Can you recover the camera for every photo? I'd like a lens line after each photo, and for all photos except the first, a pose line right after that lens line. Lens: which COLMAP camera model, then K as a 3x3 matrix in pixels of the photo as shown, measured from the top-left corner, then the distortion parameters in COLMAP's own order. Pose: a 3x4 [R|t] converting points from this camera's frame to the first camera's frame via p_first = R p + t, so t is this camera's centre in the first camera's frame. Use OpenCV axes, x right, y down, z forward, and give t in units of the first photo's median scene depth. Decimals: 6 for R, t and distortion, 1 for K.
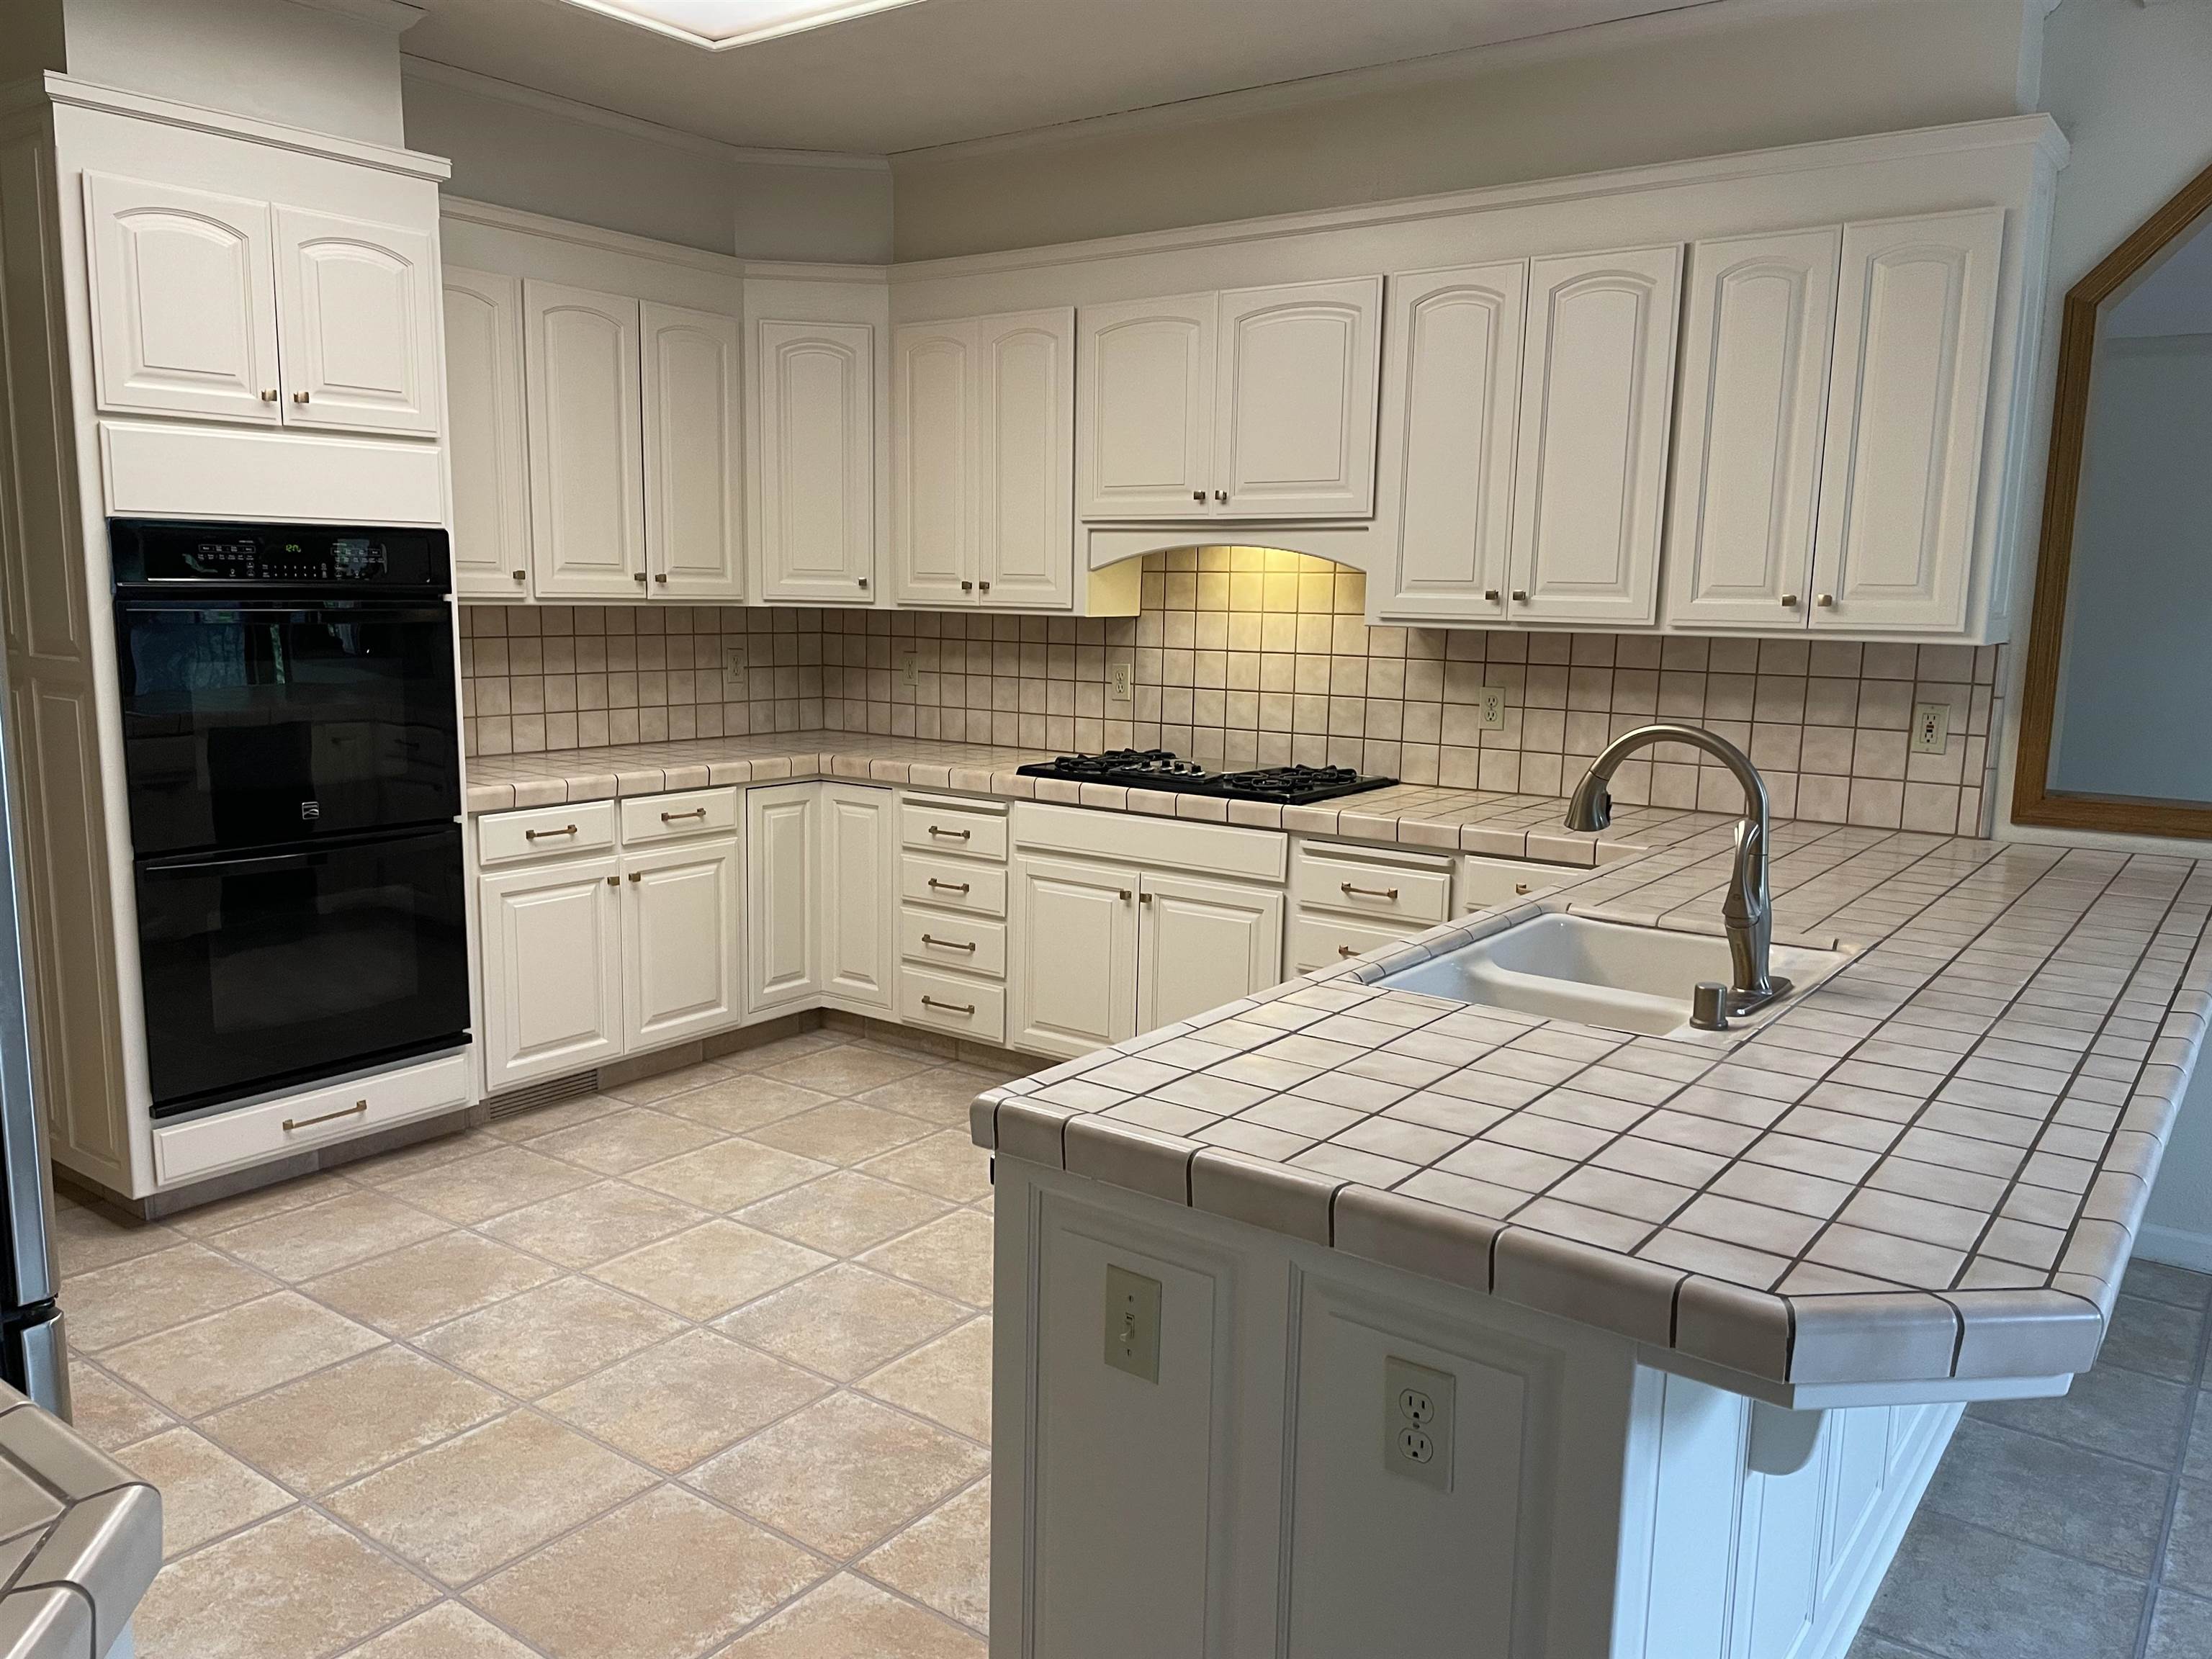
lens RADIAL K [[1664.9, 0, 1082.7], [0, 1664.9, 847.1], [0, 0, 1]] dist [0.089119, -0.110280]
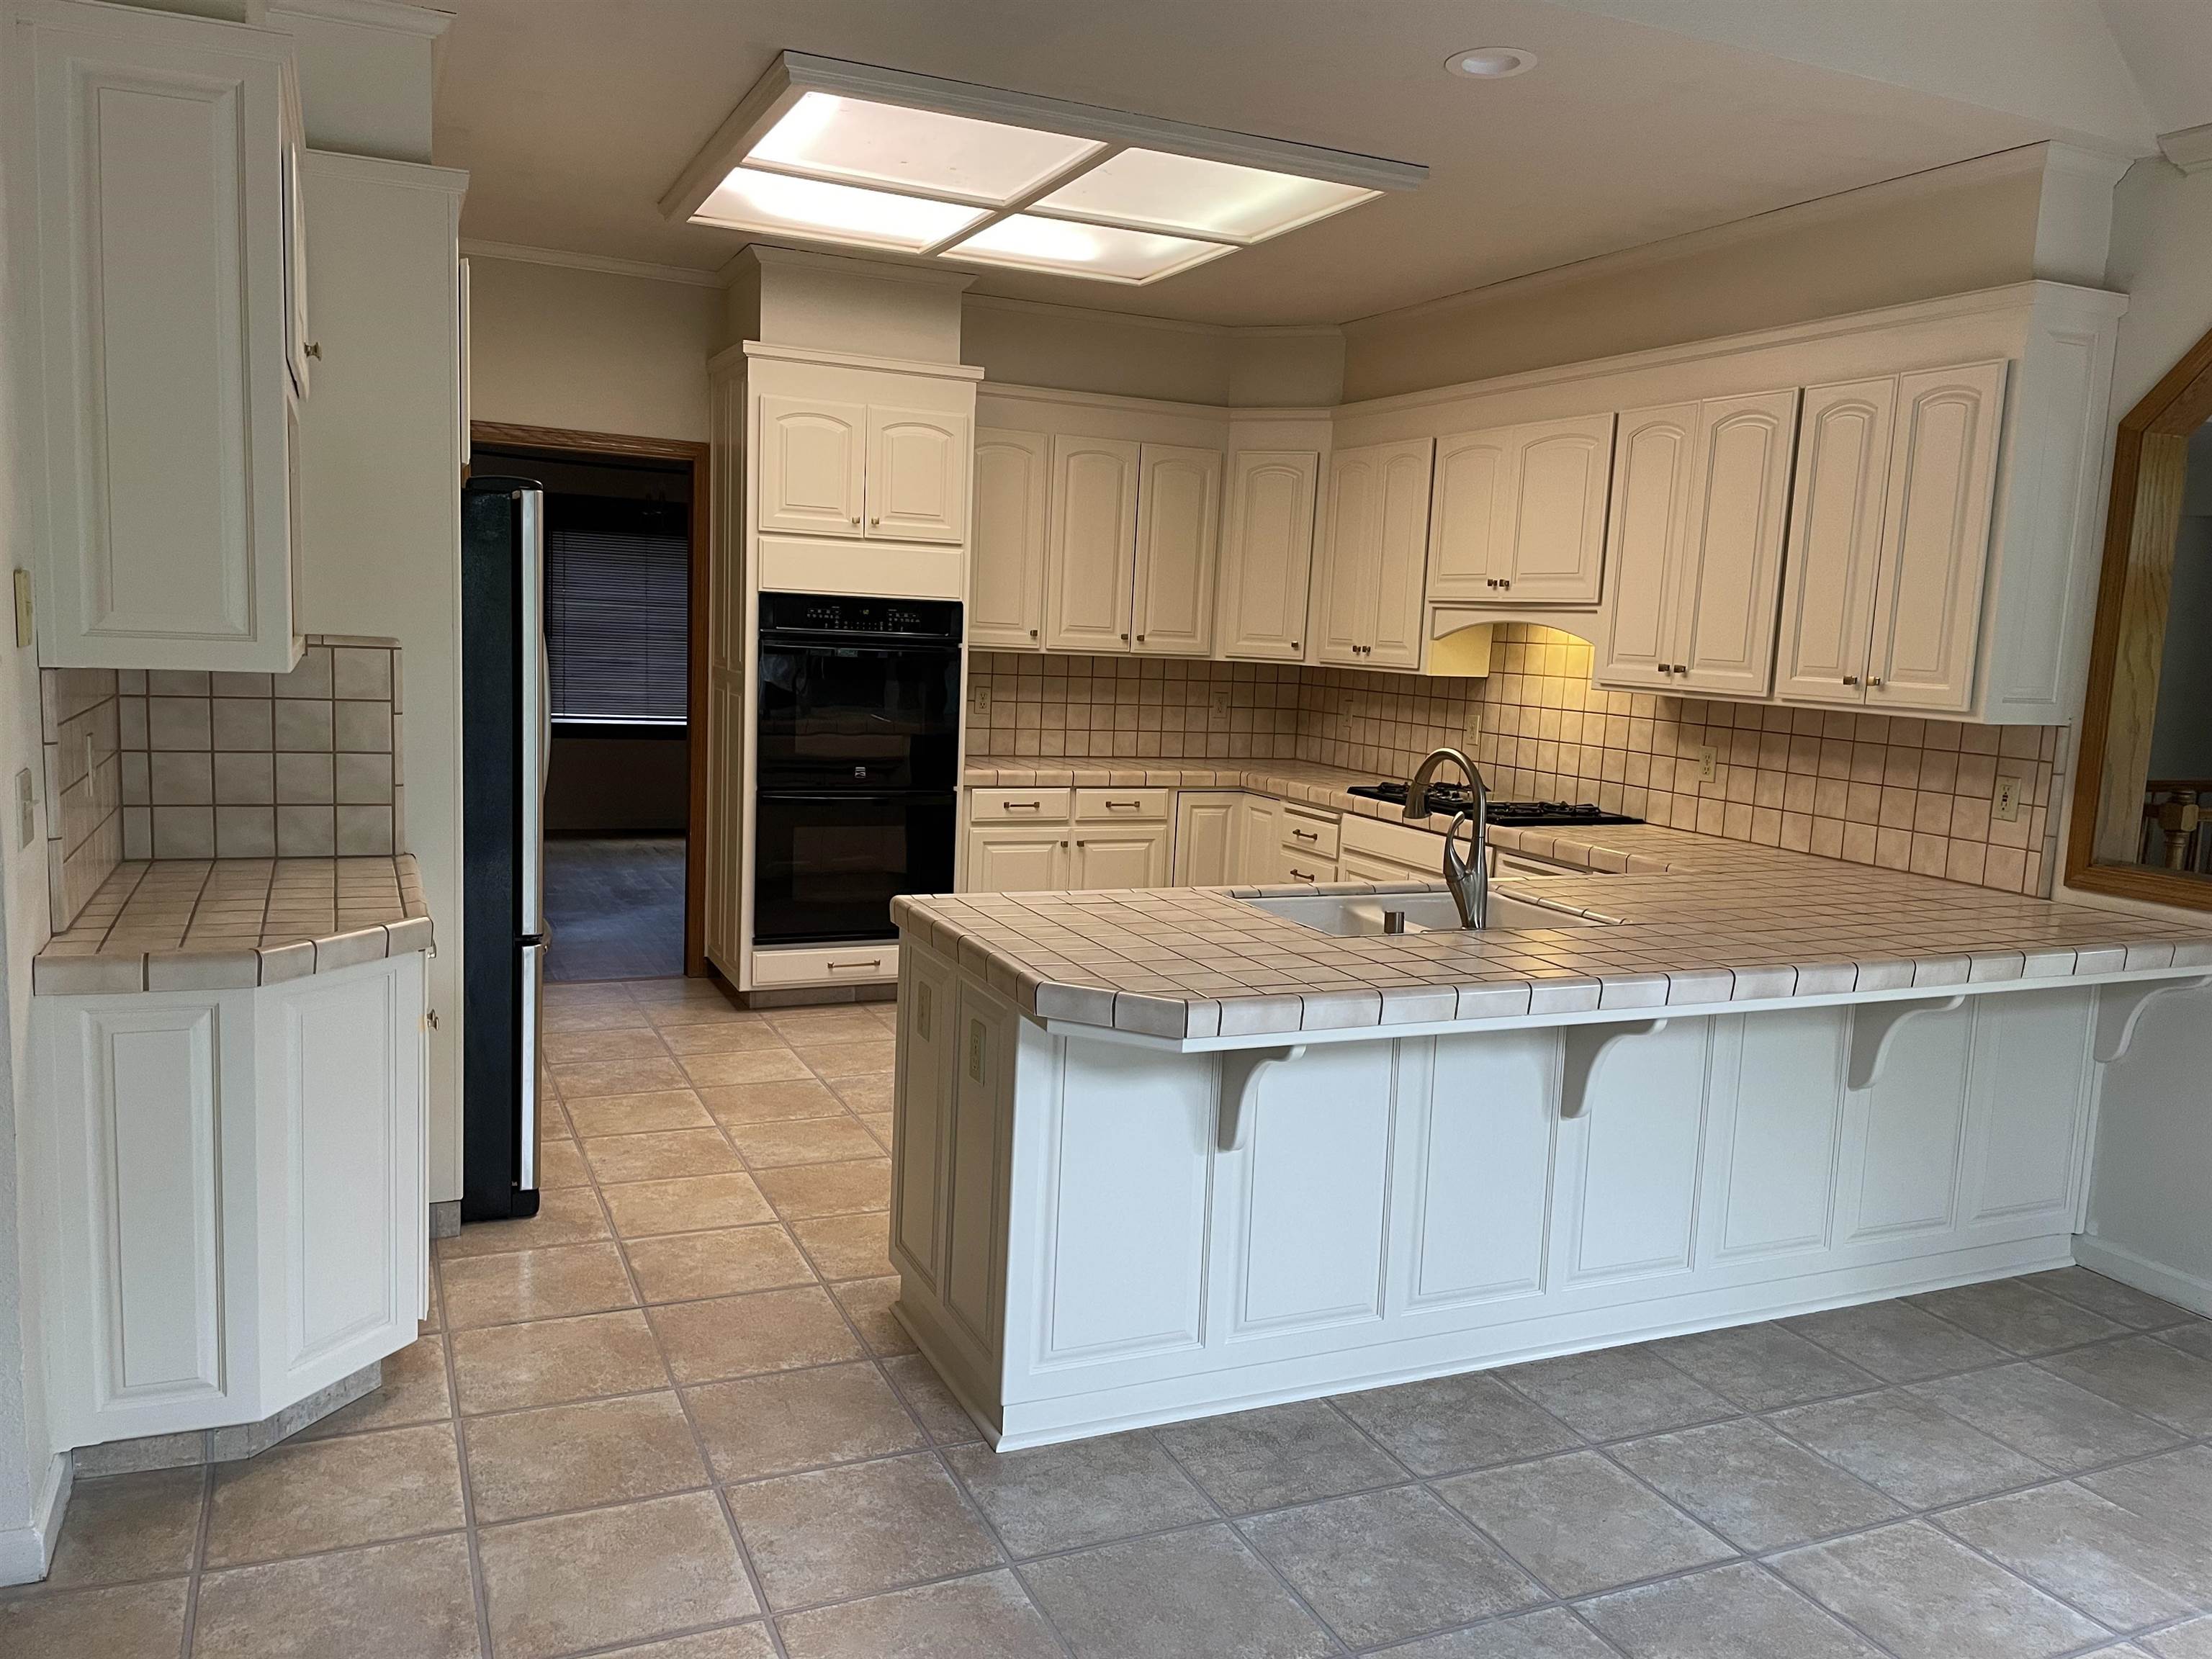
lens RADIAL K [[1664.9, 0, 1099.9], [0, 1664.9, 837.1], [0, 0, 1]] dist [0.089119, -0.110280]
pose [[0.871597, 0.087412, -0.482368, 0.450350], [-0.108936, 0.993908, -0.016726, 0.035865], [0.477967, 0.067126, 0.875809, -0.249398]]
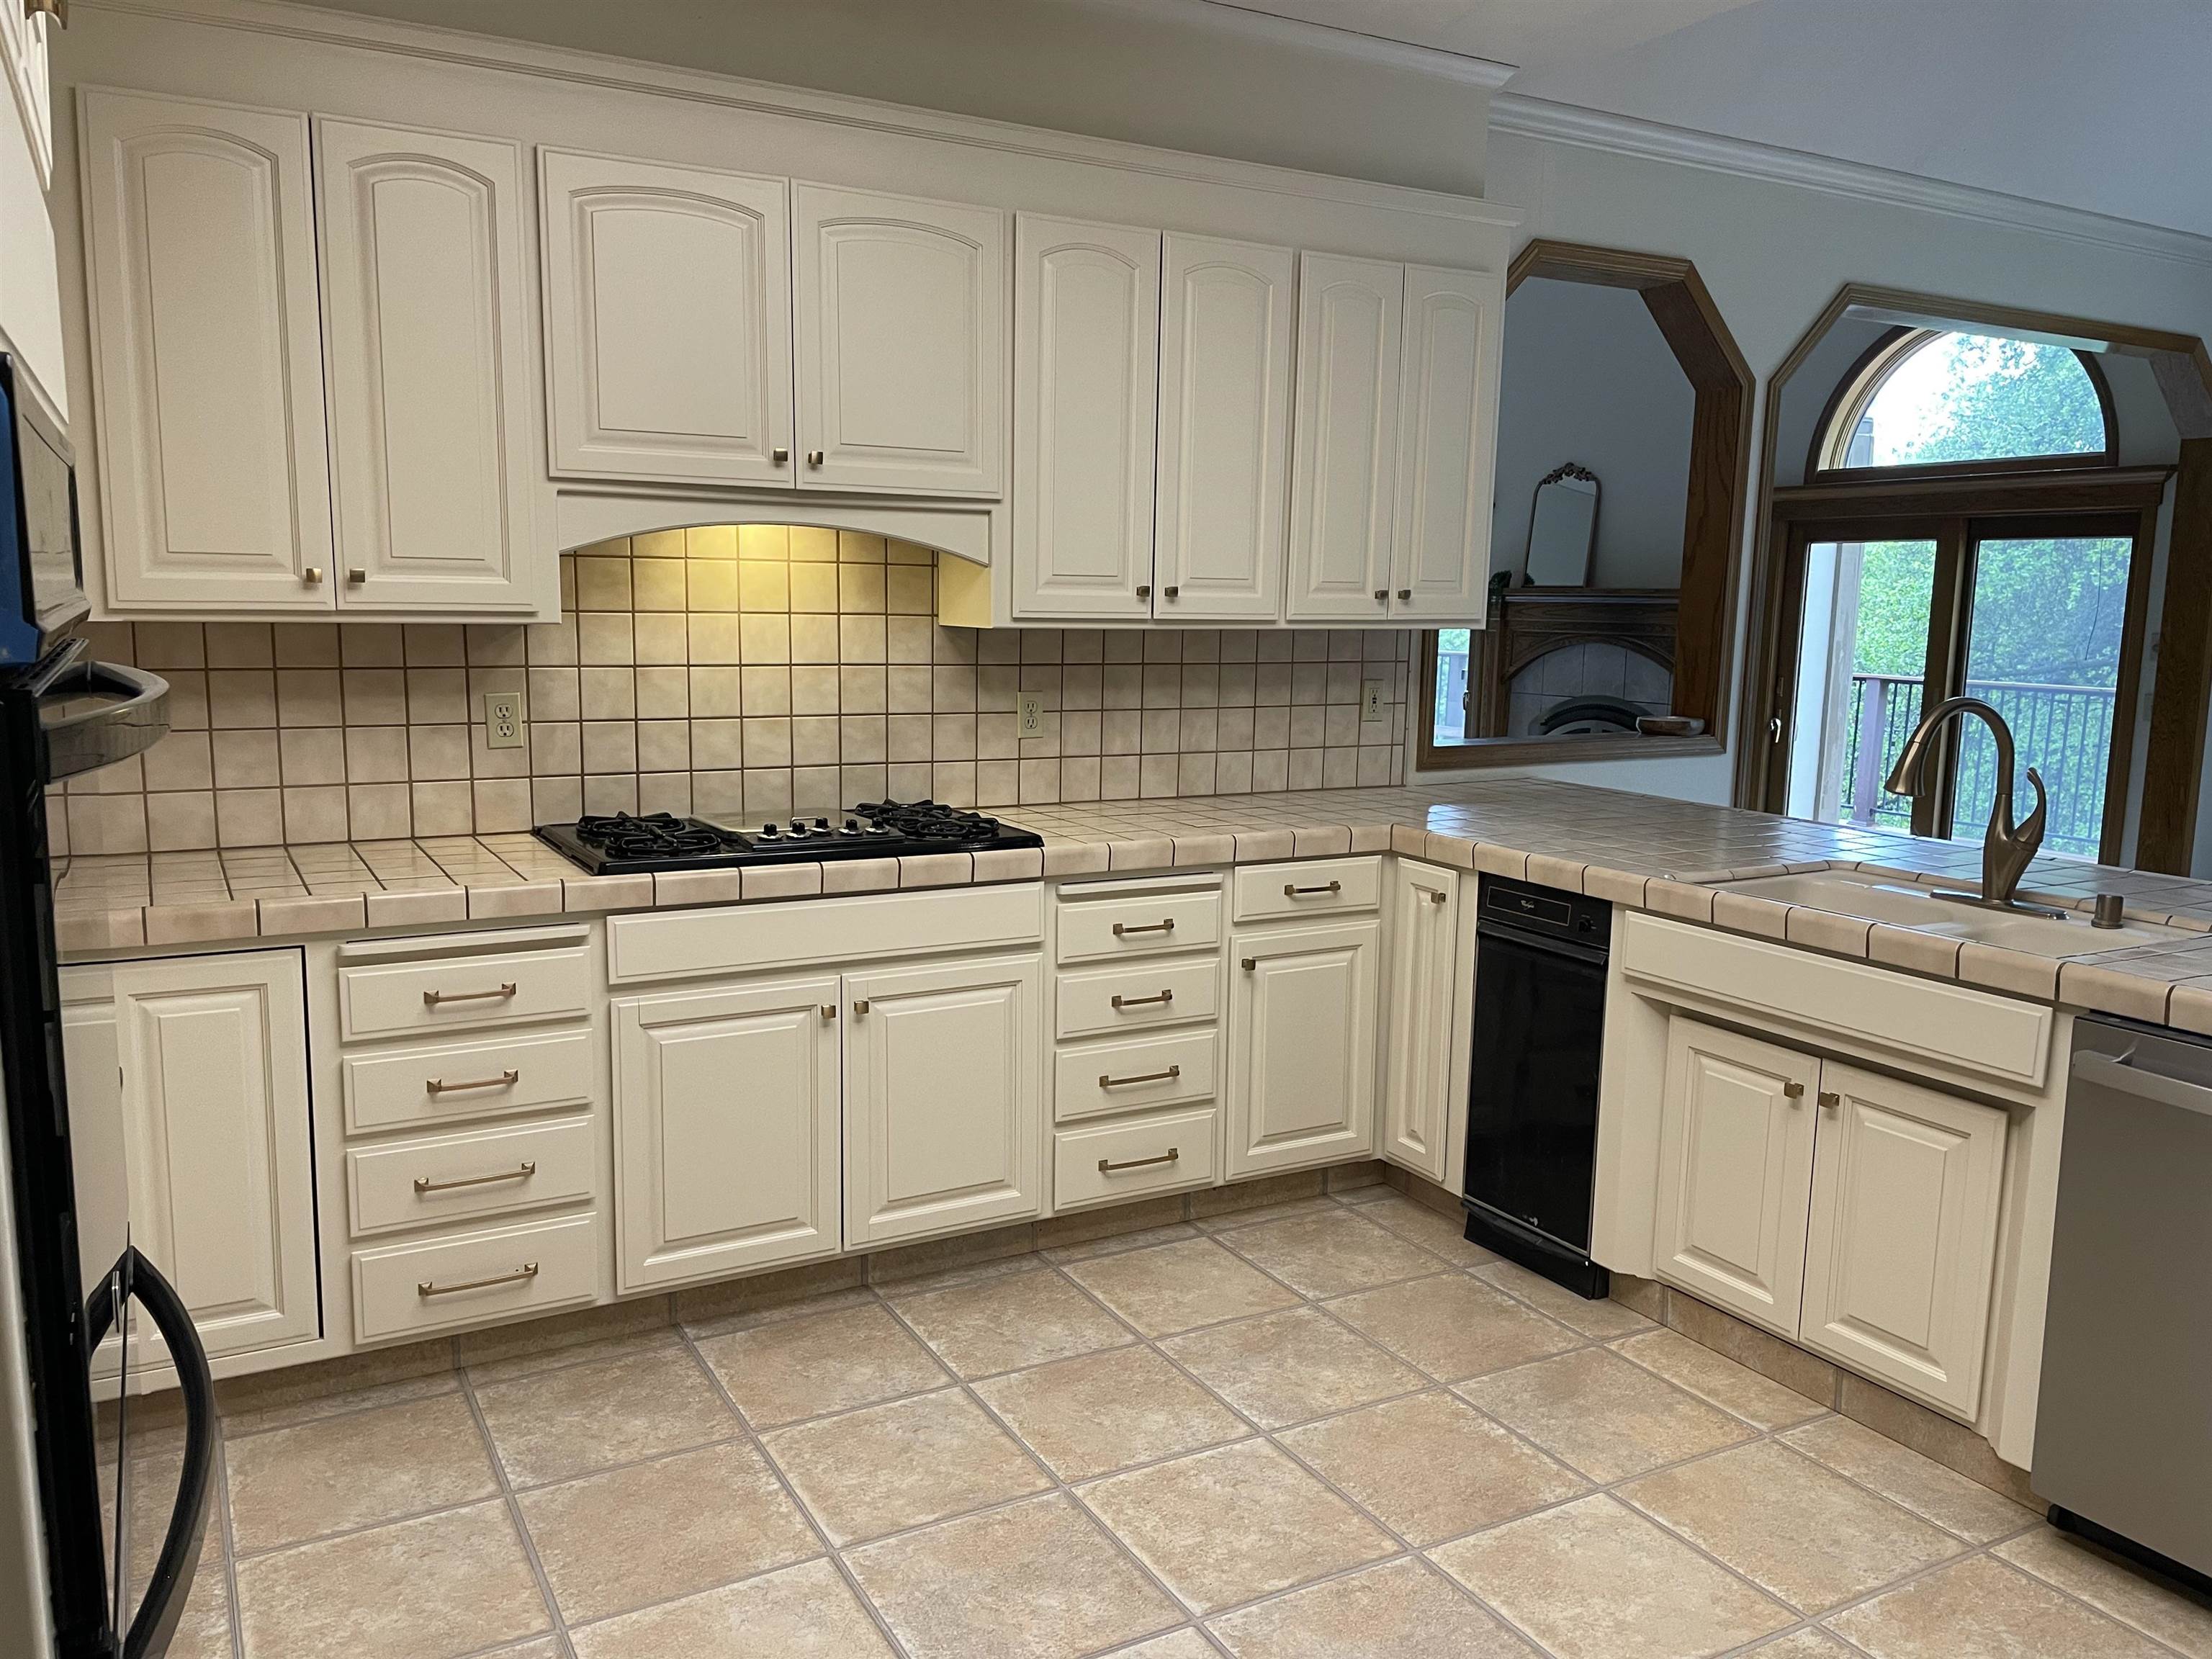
lens RADIAL K [[1664.9, 0, 1109.6], [0, 1664.9, 837.7], [0, 0, 1]] dist [0.089119, -0.110280]
pose [[0.402176, -0.144704, 0.904055, -0.571044], [0.135852, 0.985932, 0.097375, -0.099561], [-0.905427, 0.083656, 0.416176, 0.590830]]
